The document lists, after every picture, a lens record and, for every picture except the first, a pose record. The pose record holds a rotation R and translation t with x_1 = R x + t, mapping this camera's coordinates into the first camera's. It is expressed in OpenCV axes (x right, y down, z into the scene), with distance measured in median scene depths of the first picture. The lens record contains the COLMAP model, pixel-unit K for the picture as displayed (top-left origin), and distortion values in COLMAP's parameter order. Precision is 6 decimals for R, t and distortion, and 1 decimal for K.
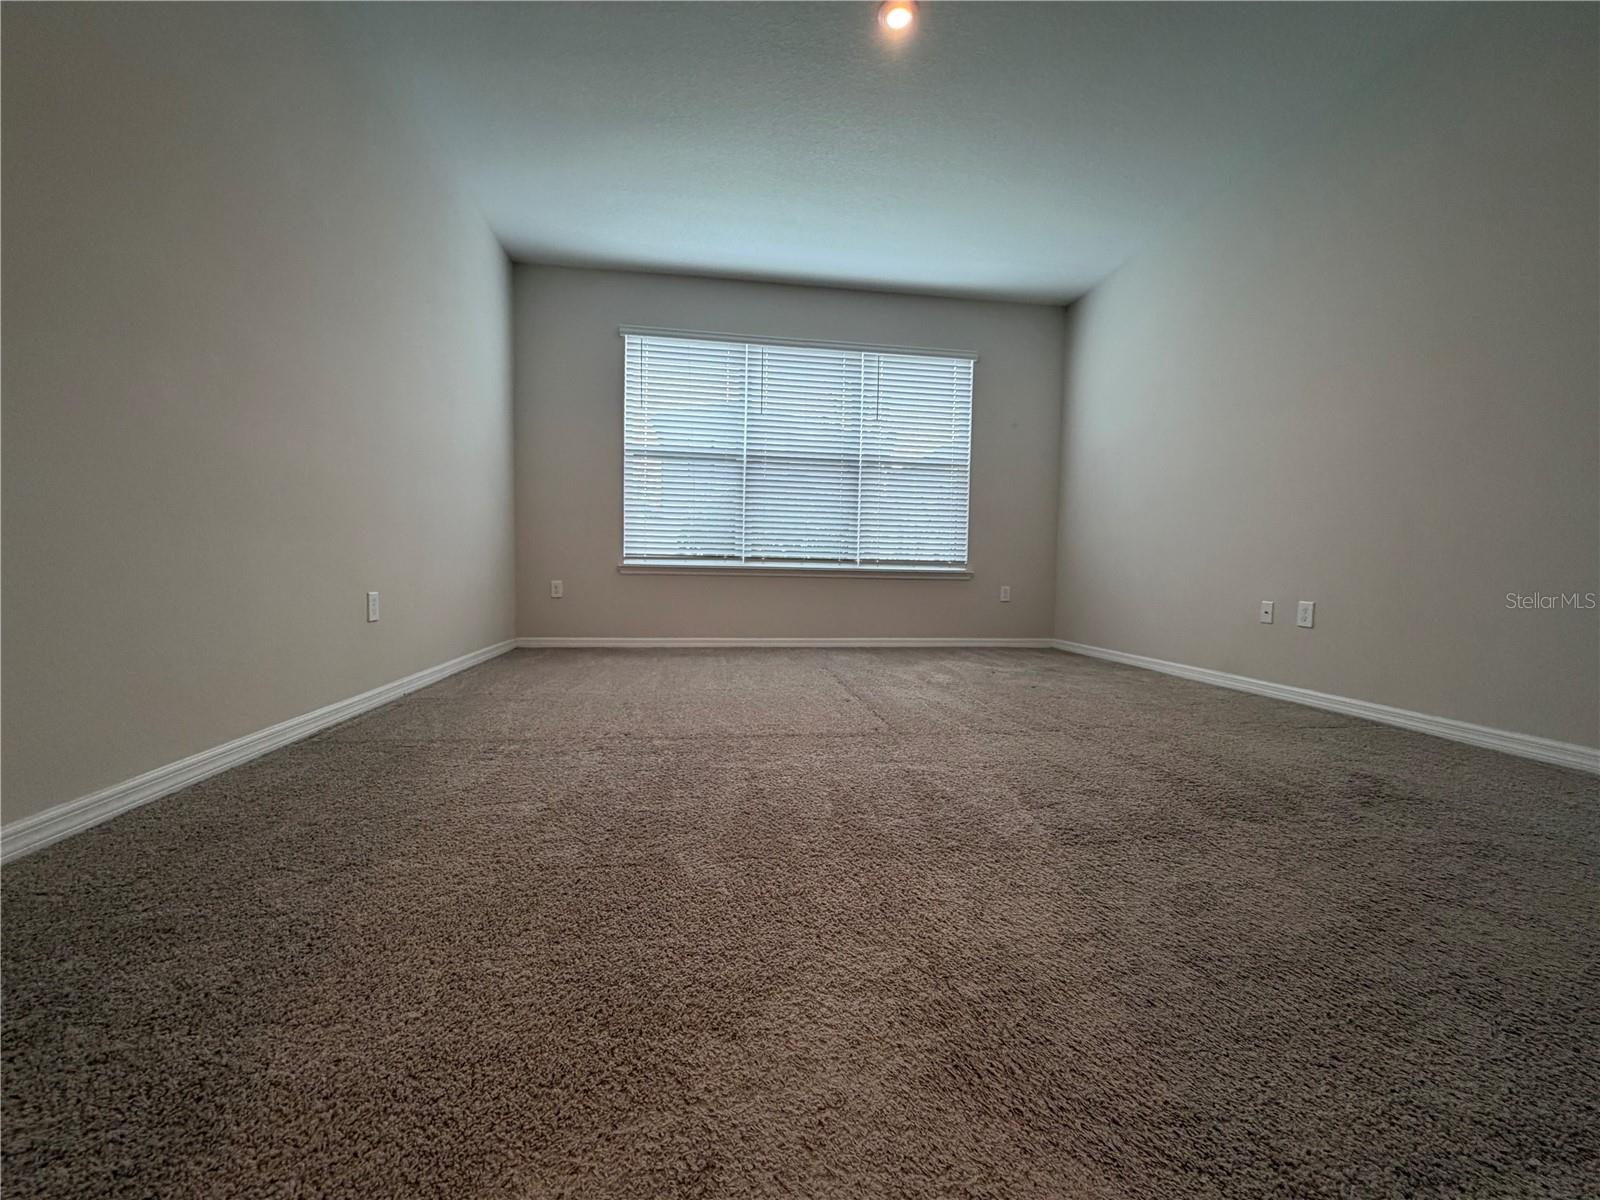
lens RADIAL K [[637.5, 0, 800.0], [0, 637.5, 595.6], [0, 0, 1]] dist [-0.001097, 0.000596]
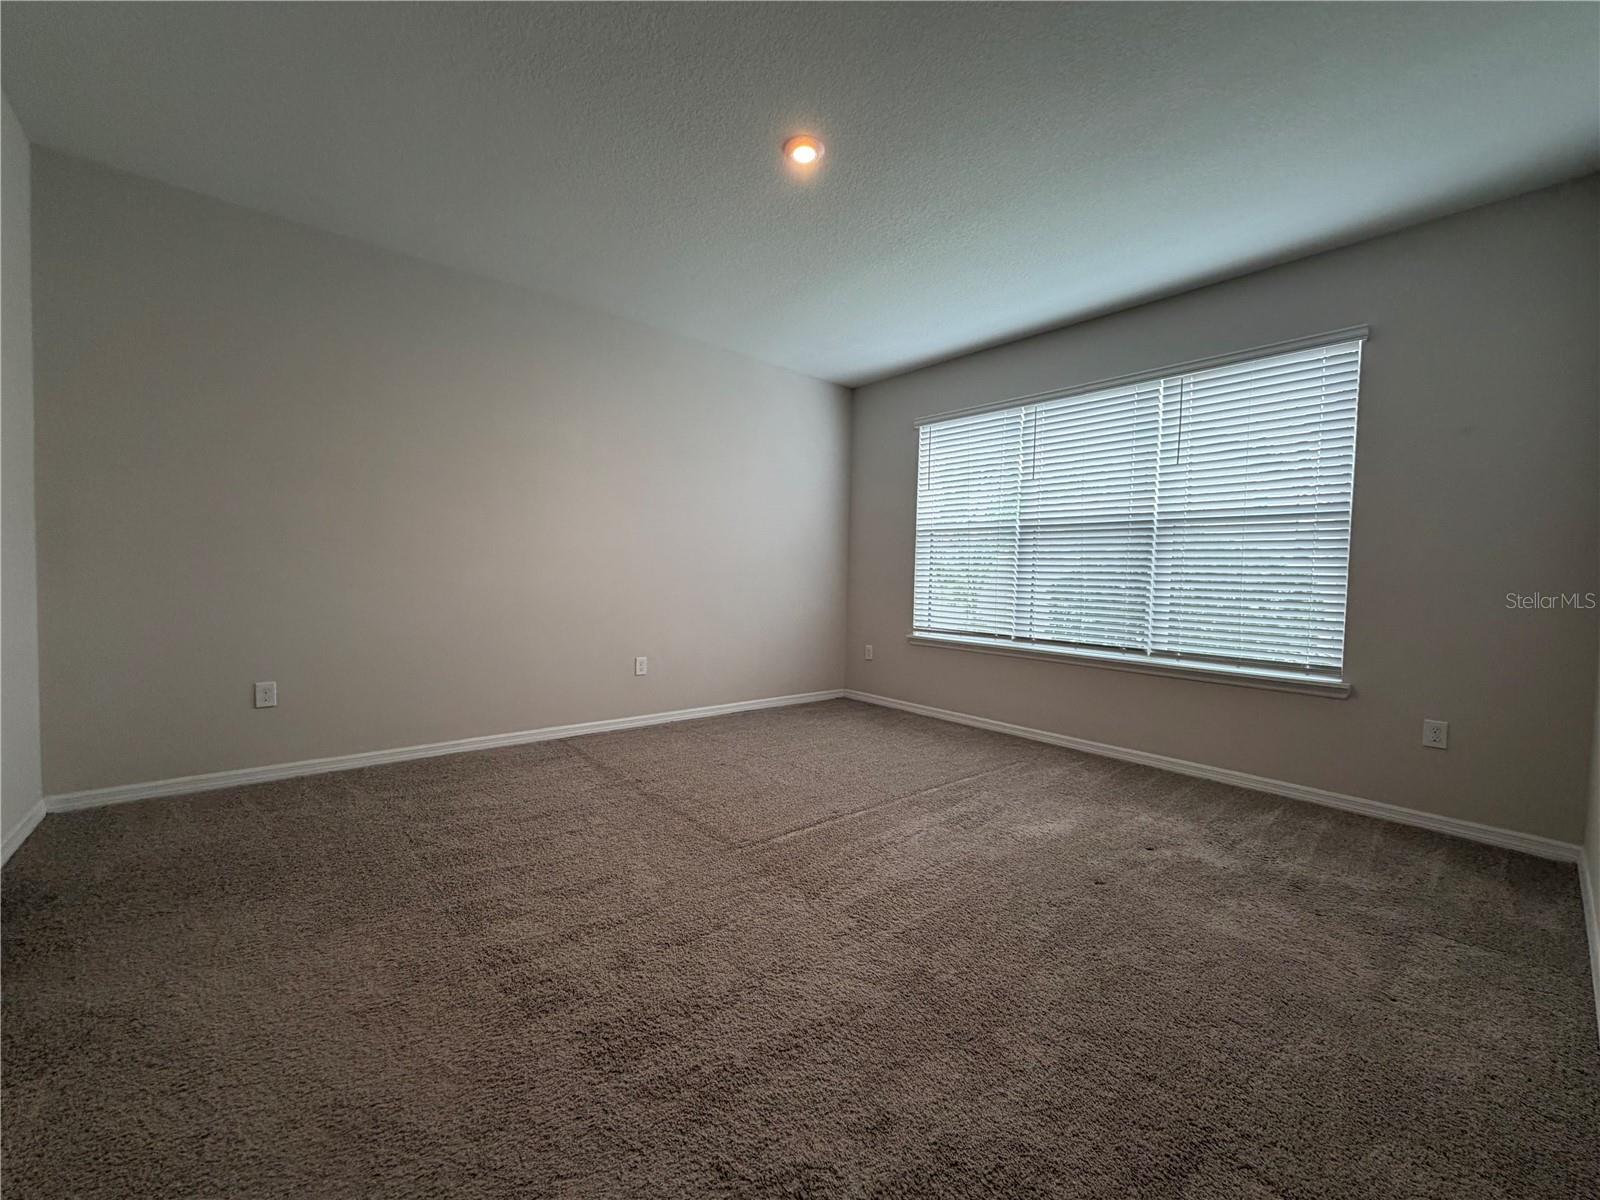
lens RADIAL K [[637.5, 0, 802.2], [0, 637.5, 597.4], [0, 0, 1]] dist [-0.001097, 0.000596]
pose [[0.545138, 0.021946, -0.838059, 0.518160], [-0.054824, 0.998451, -0.009516, -0.091991], [0.836552, 0.051133, 0.545497, 0.241650]]
